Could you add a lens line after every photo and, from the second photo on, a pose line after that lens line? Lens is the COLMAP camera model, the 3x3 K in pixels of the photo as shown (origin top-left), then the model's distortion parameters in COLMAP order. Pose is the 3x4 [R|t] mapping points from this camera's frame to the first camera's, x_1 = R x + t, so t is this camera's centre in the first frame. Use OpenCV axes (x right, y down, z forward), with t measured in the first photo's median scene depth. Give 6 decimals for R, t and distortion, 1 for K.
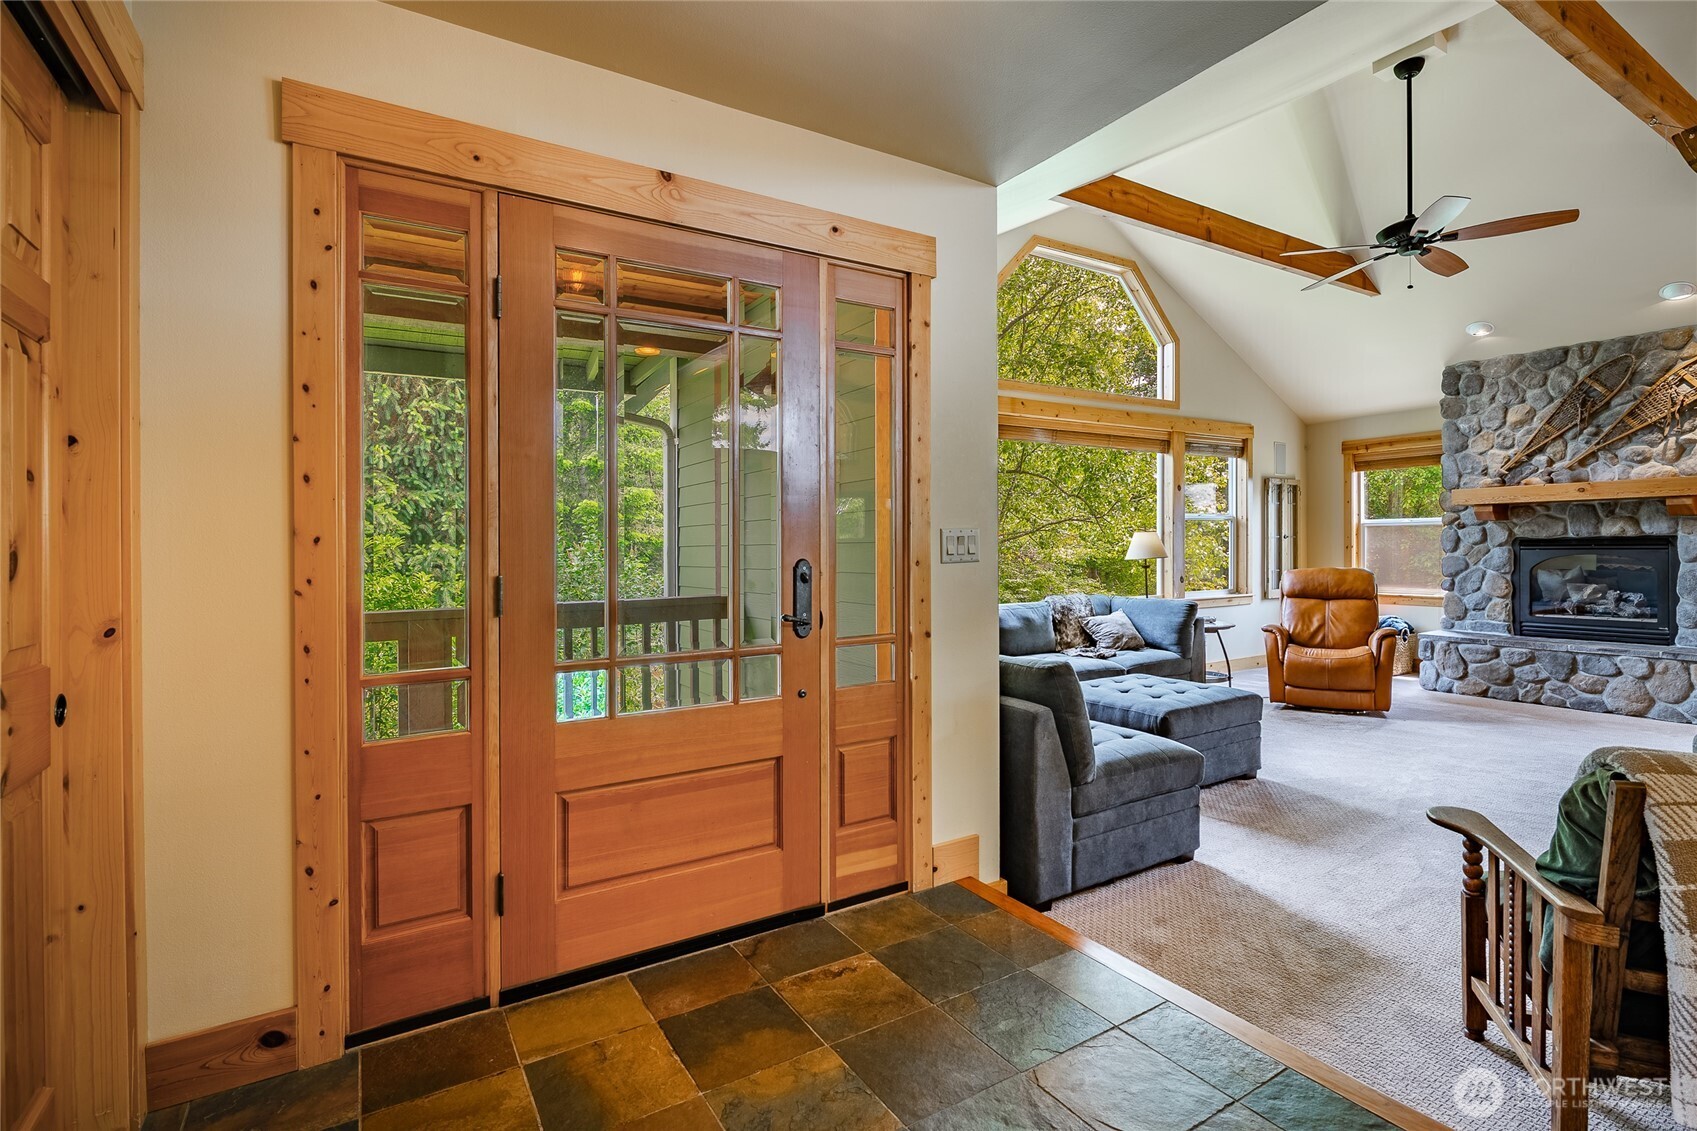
lens RADIAL K [[794.2, 0, 847.4], [0, 794.2, 553.2], [0, 0, 1]] dist [0.000085, 0.000244]
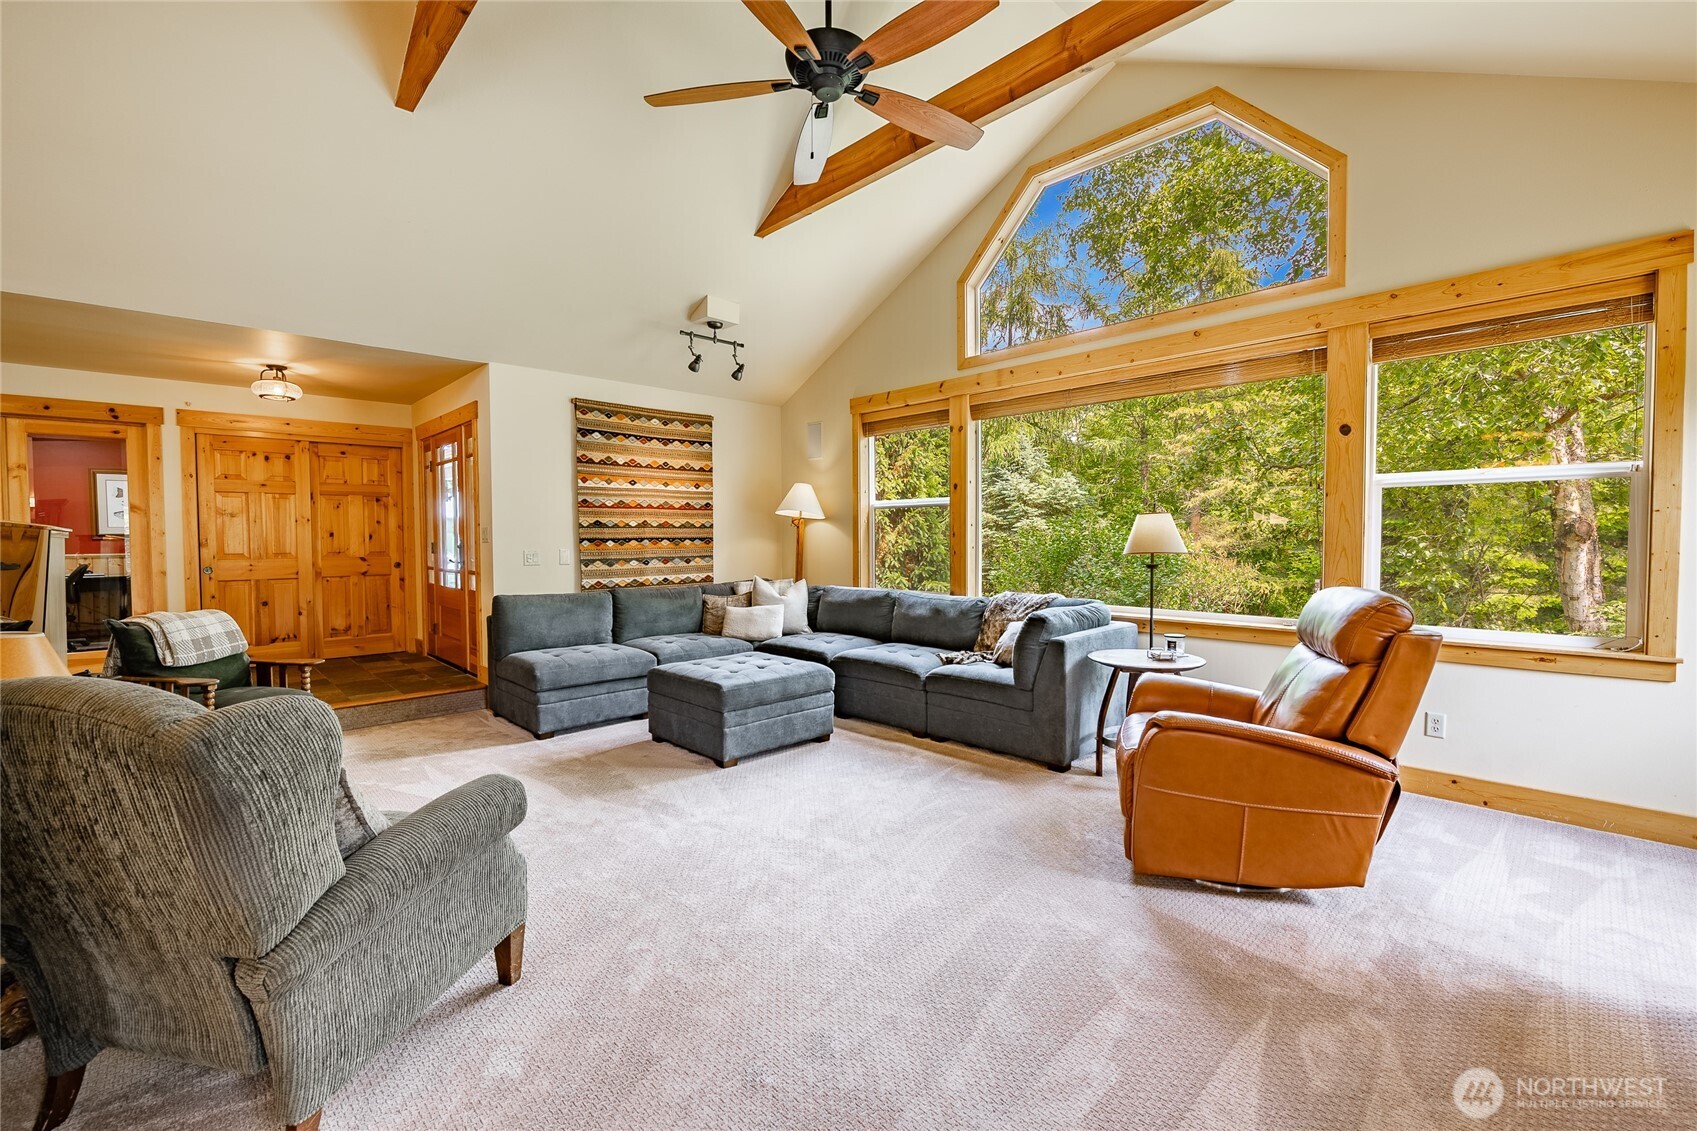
lens RADIAL K [[697.9, 0, 858.1], [0, 697.9, 563.1], [0, 0, 1]] dist [-0.007255, -0.000891]
pose [[0.218567, 0.051084, -0.974484, 1.075457], [-0.000166, 0.998631, 0.052312, -0.020880], [0.975822, -0.011272, 0.218276, 0.745526]]
